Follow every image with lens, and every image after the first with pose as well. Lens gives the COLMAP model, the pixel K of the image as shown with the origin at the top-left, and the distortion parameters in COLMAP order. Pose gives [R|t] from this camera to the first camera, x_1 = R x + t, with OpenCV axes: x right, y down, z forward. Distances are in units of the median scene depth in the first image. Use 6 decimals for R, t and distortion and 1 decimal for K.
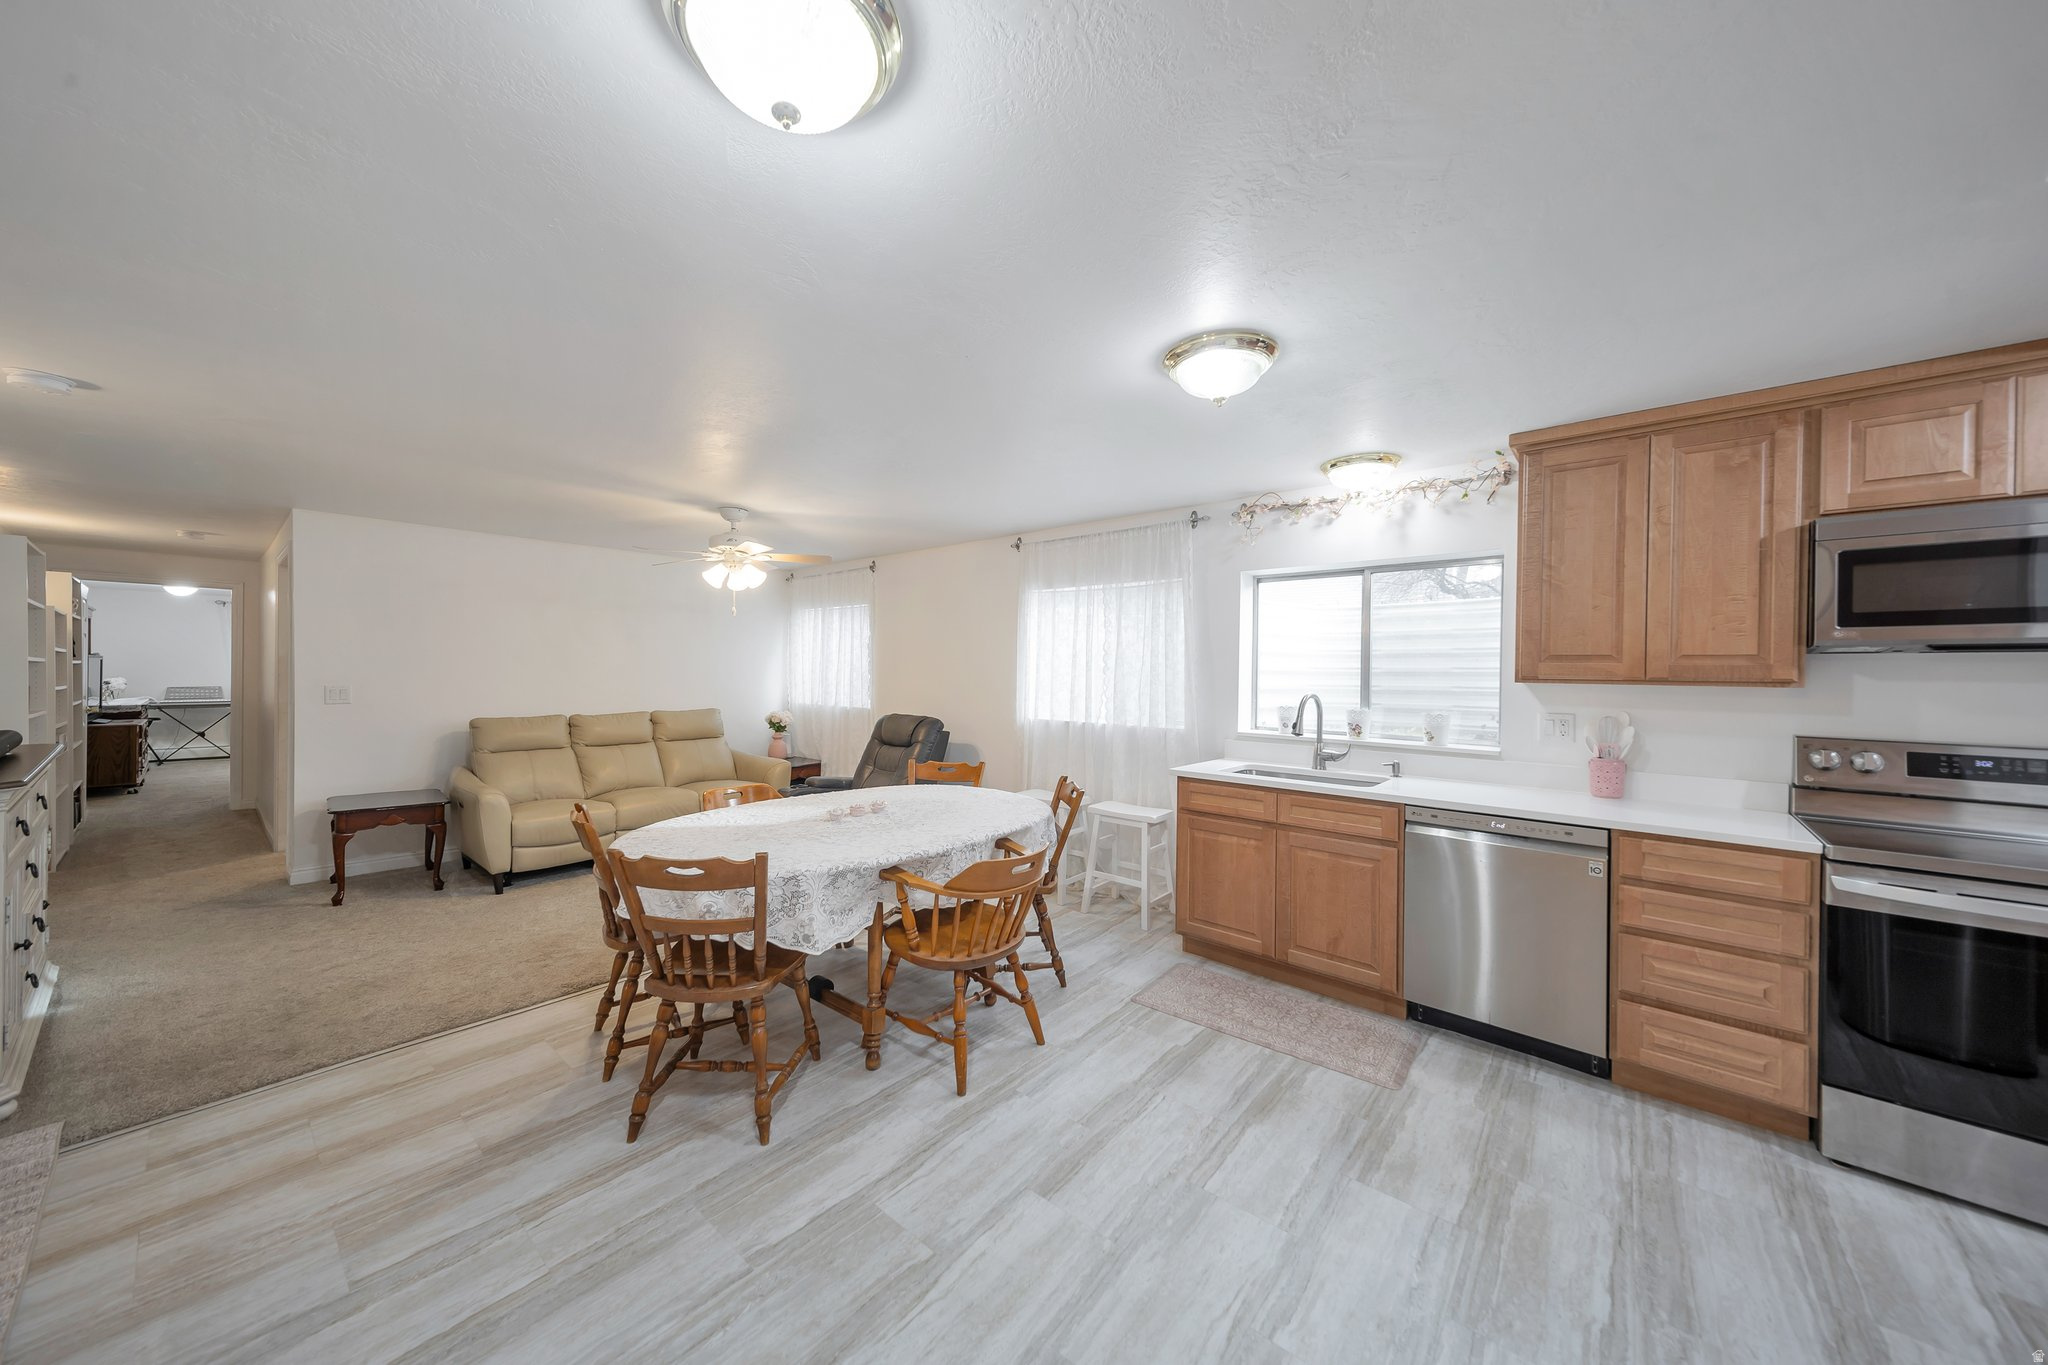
lens RADIAL K [[702.7, 0, 1015.5], [0, 702.7, 680.9], [0, 0, 1]] dist [0.012729, -0.000367]
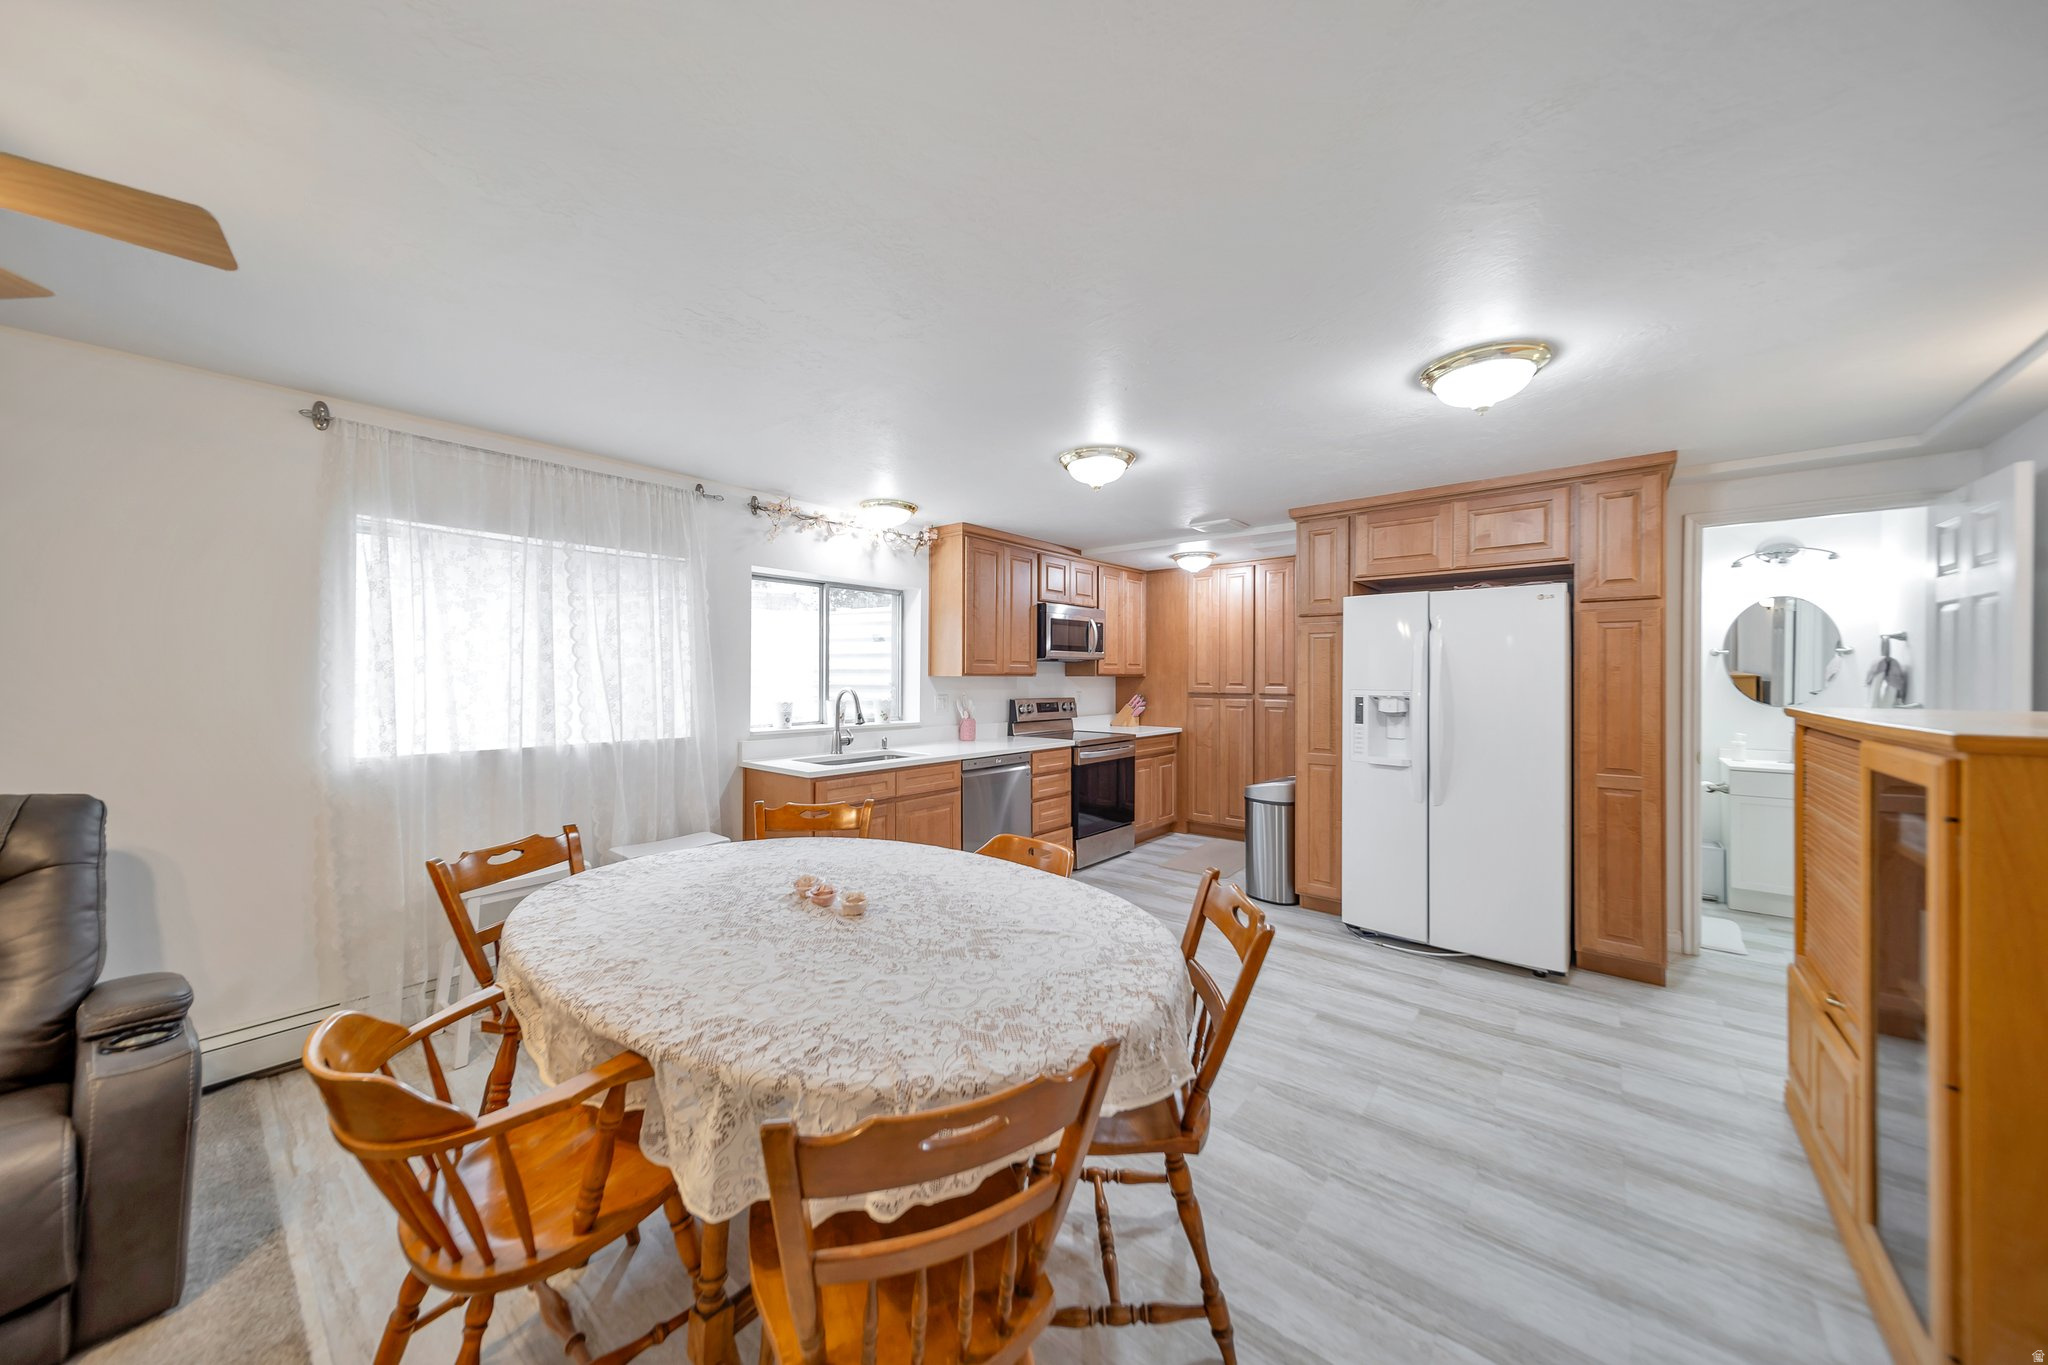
lens RADIAL K [[702.7, 0, 1016.6], [0, 702.7, 673.8], [0, 0, 1]] dist [0.012729, -0.000367]
pose [[-0.026078, -0.007441, 0.999632, -0.731950], [0.011371, 0.999905, 0.007740, -0.012030], [-0.999595, 0.011569, -0.025991, 0.734966]]
